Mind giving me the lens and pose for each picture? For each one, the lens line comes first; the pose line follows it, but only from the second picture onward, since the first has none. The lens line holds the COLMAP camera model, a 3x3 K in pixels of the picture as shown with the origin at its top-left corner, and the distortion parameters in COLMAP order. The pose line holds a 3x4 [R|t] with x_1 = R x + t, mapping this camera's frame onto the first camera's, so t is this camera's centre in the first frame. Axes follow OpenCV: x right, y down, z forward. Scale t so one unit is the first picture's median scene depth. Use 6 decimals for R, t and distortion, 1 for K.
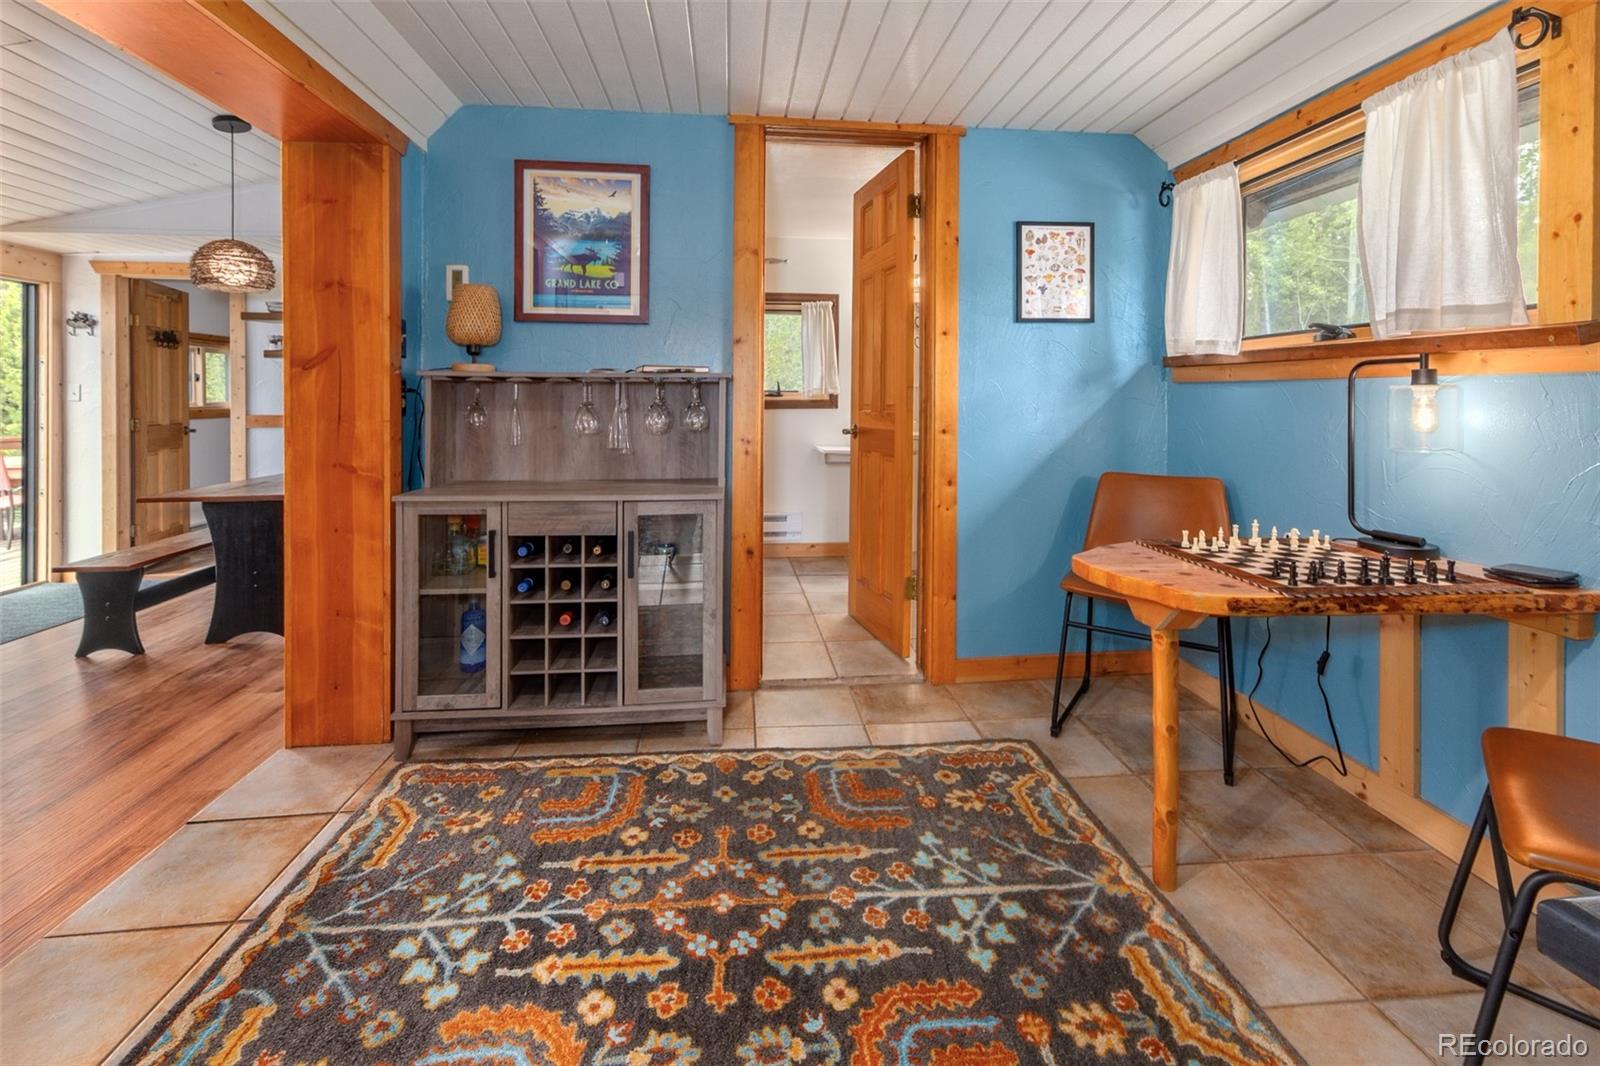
lens RADIAL K [[709.8, 0, 819.1], [0, 709.8, 400.6], [0, 0, 1]] dist [0.012385, -0.000619]
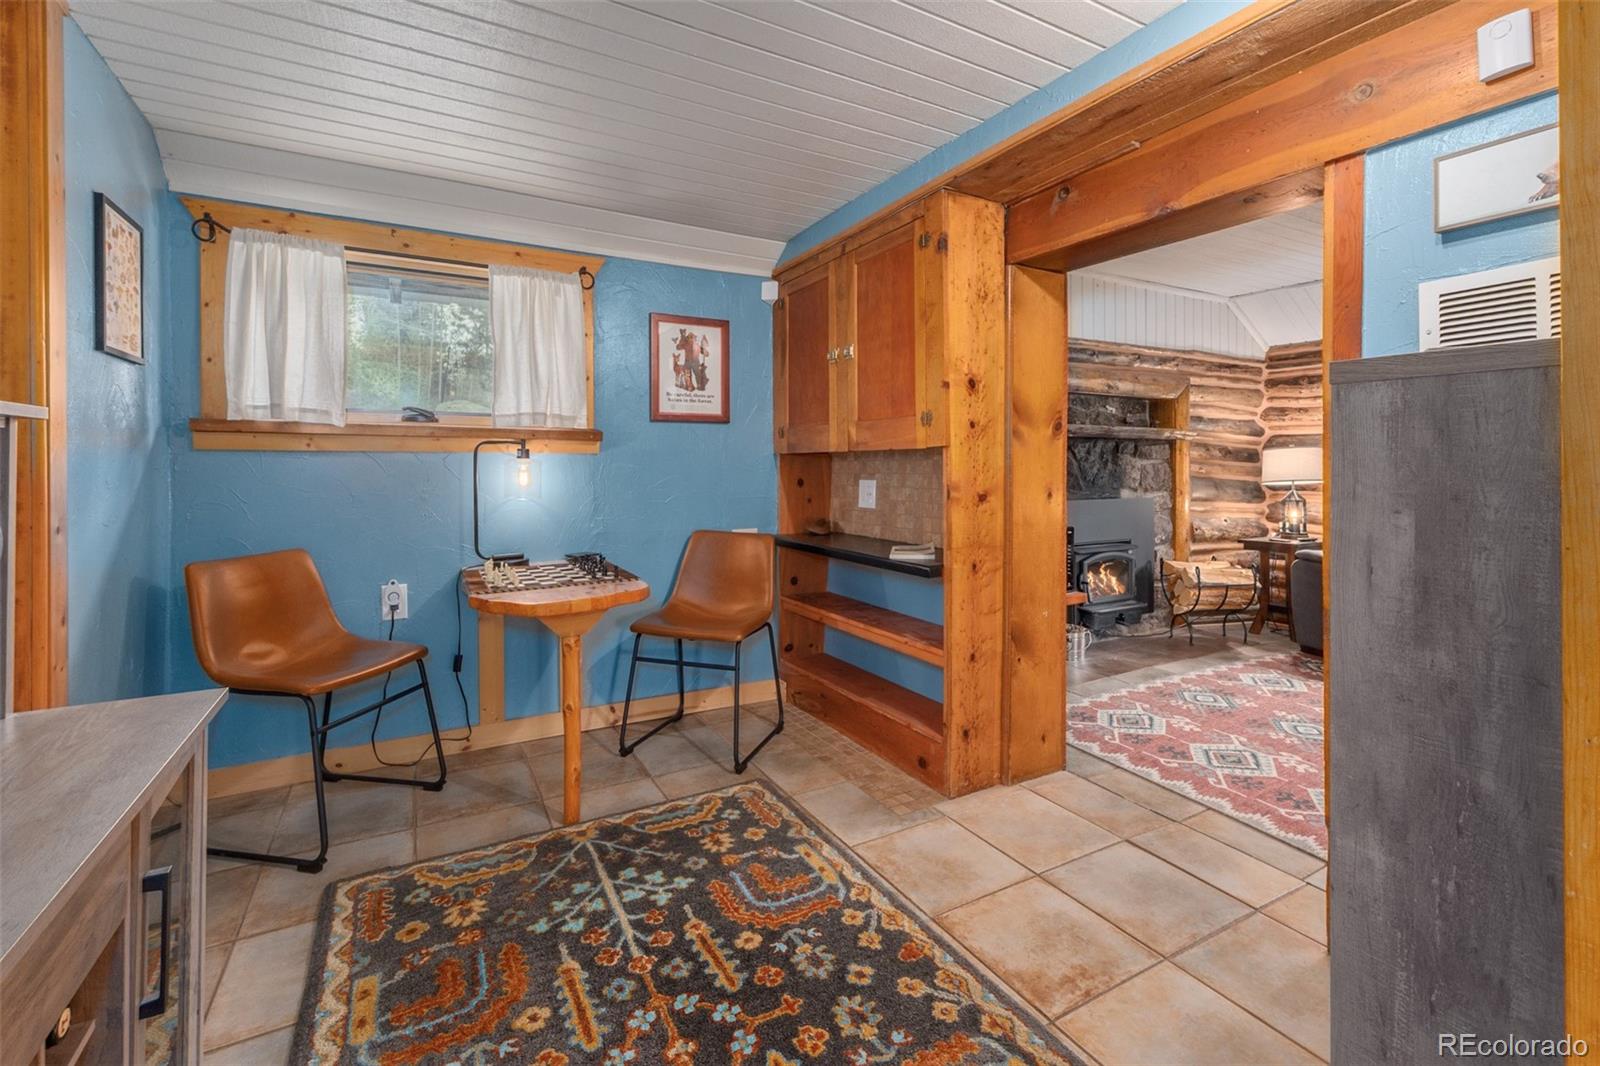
lens RADIAL K [[709.8, 0, 792.1], [0, 709.8, 448.5], [0, 0, 1]] dist [0.012385, -0.000619]
pose [[-0.399463, 0.016506, 0.916601, -1.026654], [0.004777, 0.999862, -0.015923, -0.016557], [-0.916737, -0.001982, -0.399486, 1.257219]]
